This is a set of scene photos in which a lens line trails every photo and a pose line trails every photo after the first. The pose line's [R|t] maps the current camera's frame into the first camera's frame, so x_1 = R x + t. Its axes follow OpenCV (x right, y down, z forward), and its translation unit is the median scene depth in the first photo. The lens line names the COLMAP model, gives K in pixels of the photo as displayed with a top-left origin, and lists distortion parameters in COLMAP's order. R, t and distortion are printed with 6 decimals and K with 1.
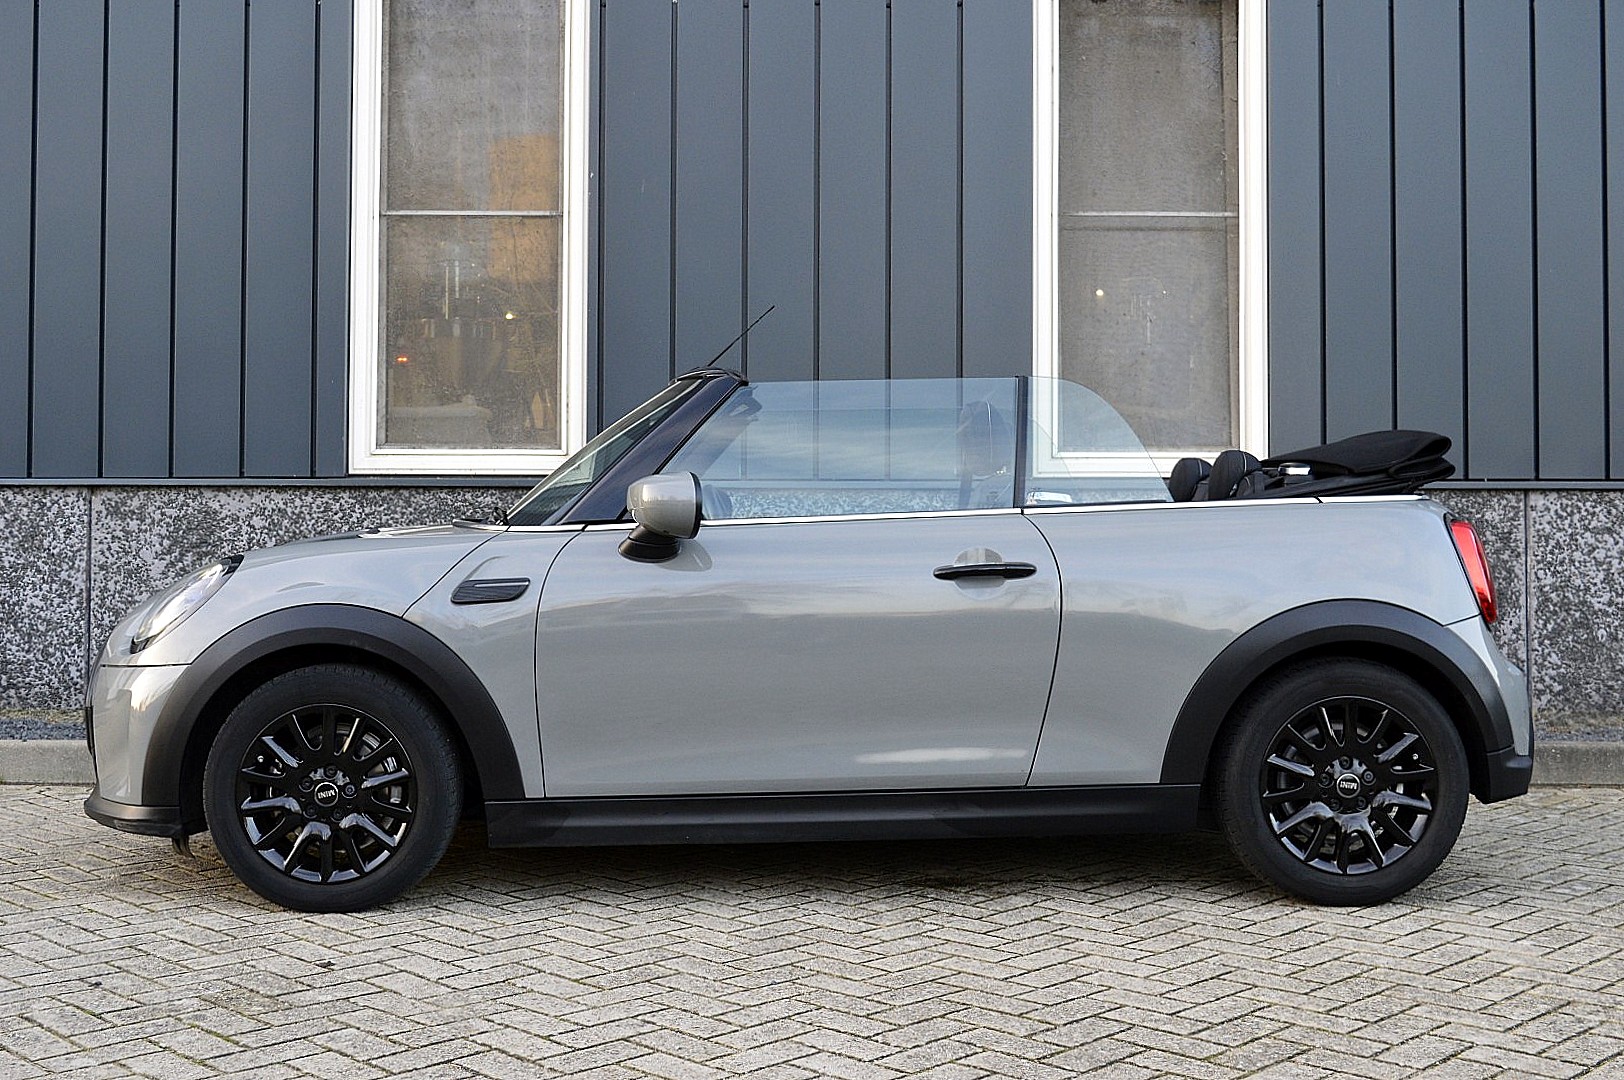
lens RADIAL K [[1815.7, 0, 812.0], [0, 1815.7, 540.0], [0, 0, 1]] dist [-0.030965, -0.000291]
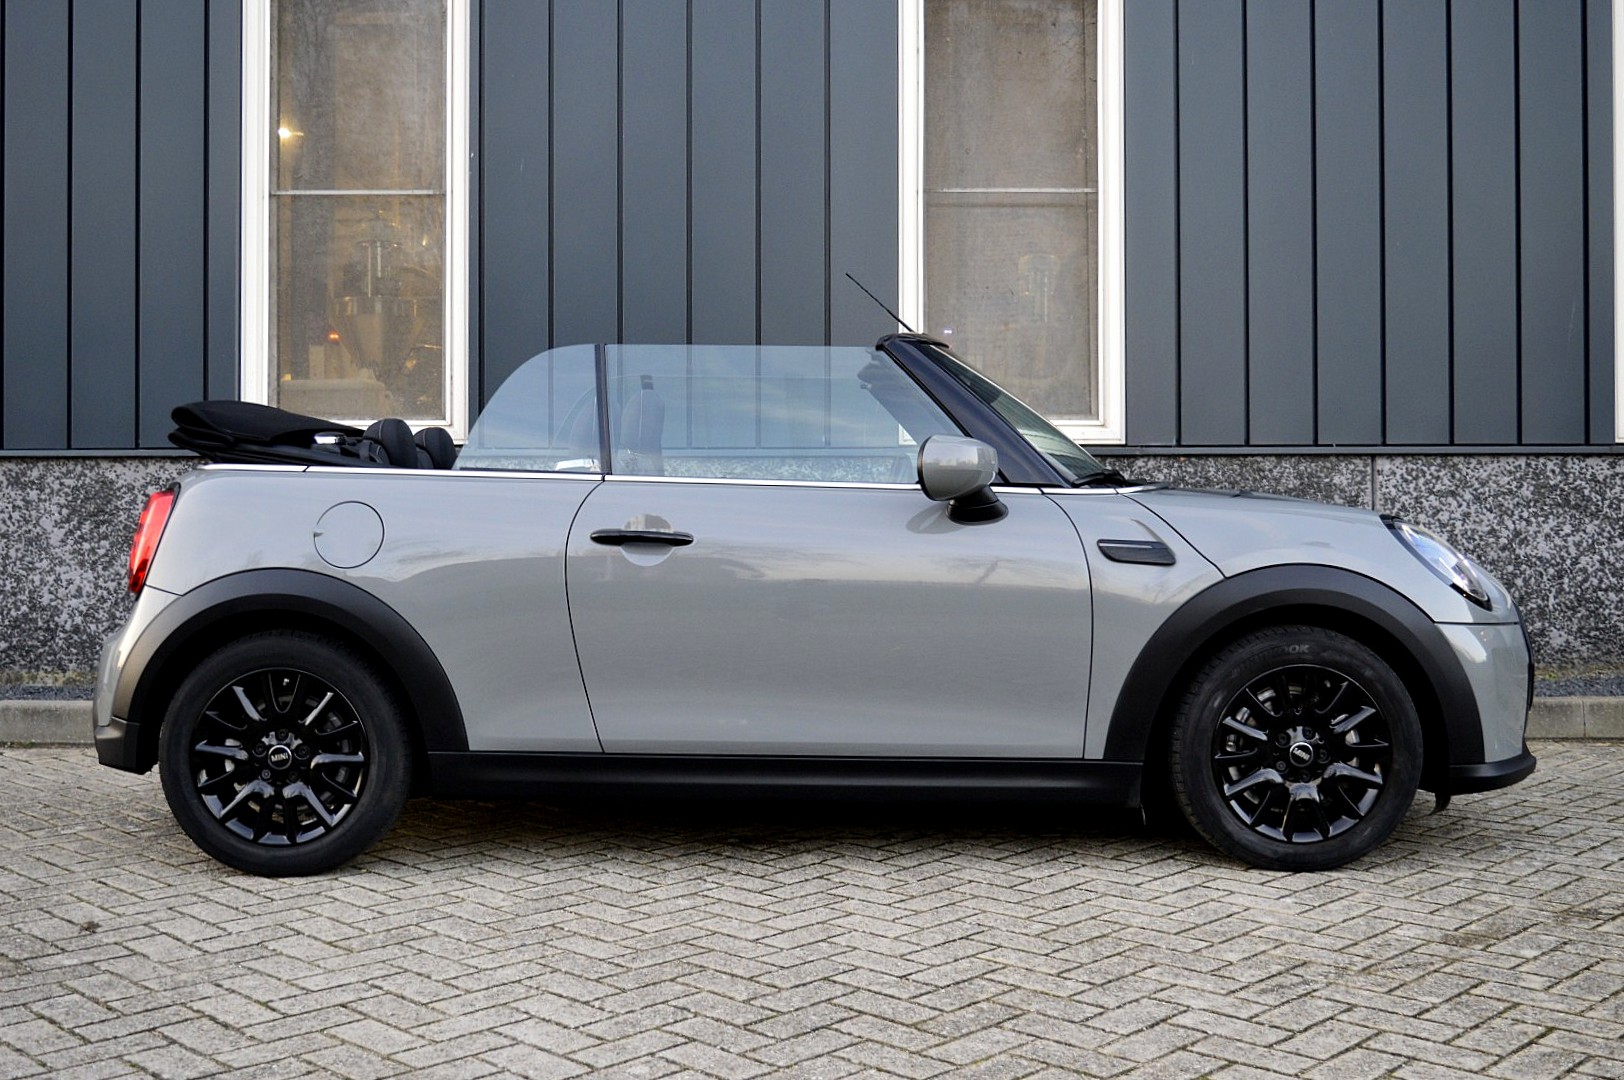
lens RADIAL K [[1684.1, 0, 812.0], [0, 1684.1, 540.0], [0, 0, 1]] dist [-0.032941, -0.001000]
pose [[0.999980, -0.004605, 0.004282, 0.068409], [0.004520, 0.999800, 0.019489, 0.000979], [-0.004371, -0.019470, 0.999801, 0.035388]]
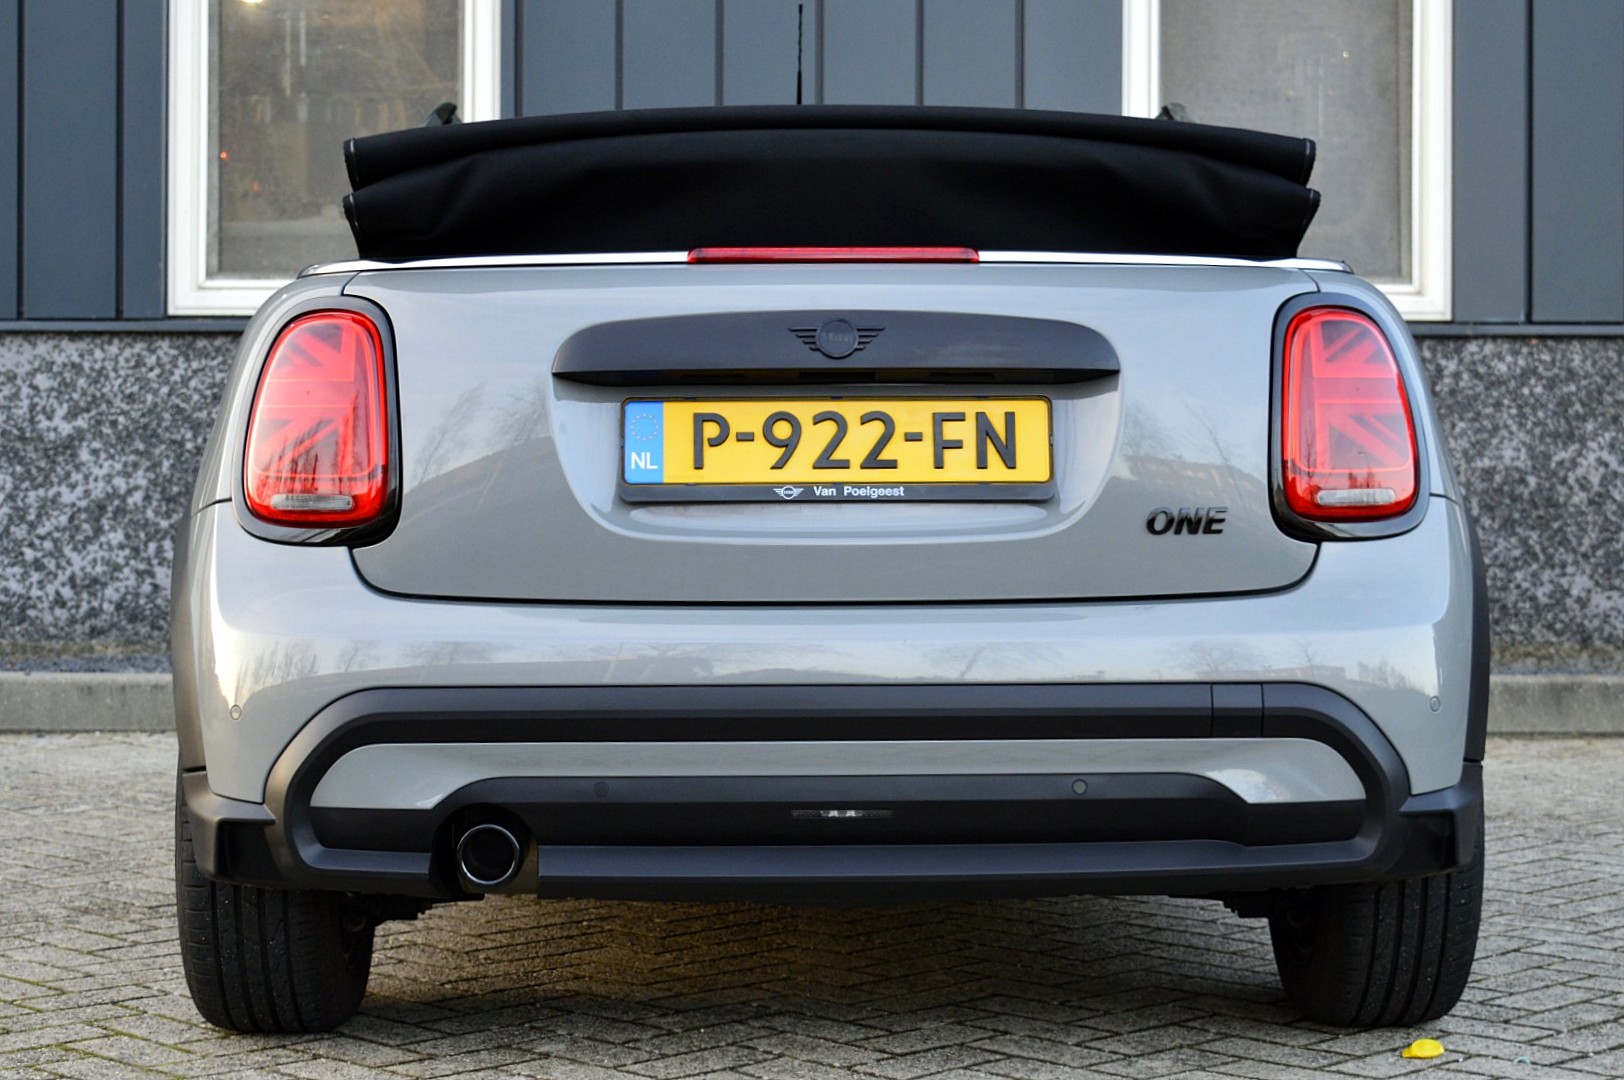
lens RADIAL K [[3029.0, 0, 812.0], [0, 3029.0, 540.0], [0, 0, 1]] dist [-0.070172, 0.170534]
pose [[0.999940, 0.000739, -0.010968, 0.012966], [-0.000442, 0.999634, 0.027060, 0.020496], [0.010984, -0.027054, 0.999574, -0.197917]]
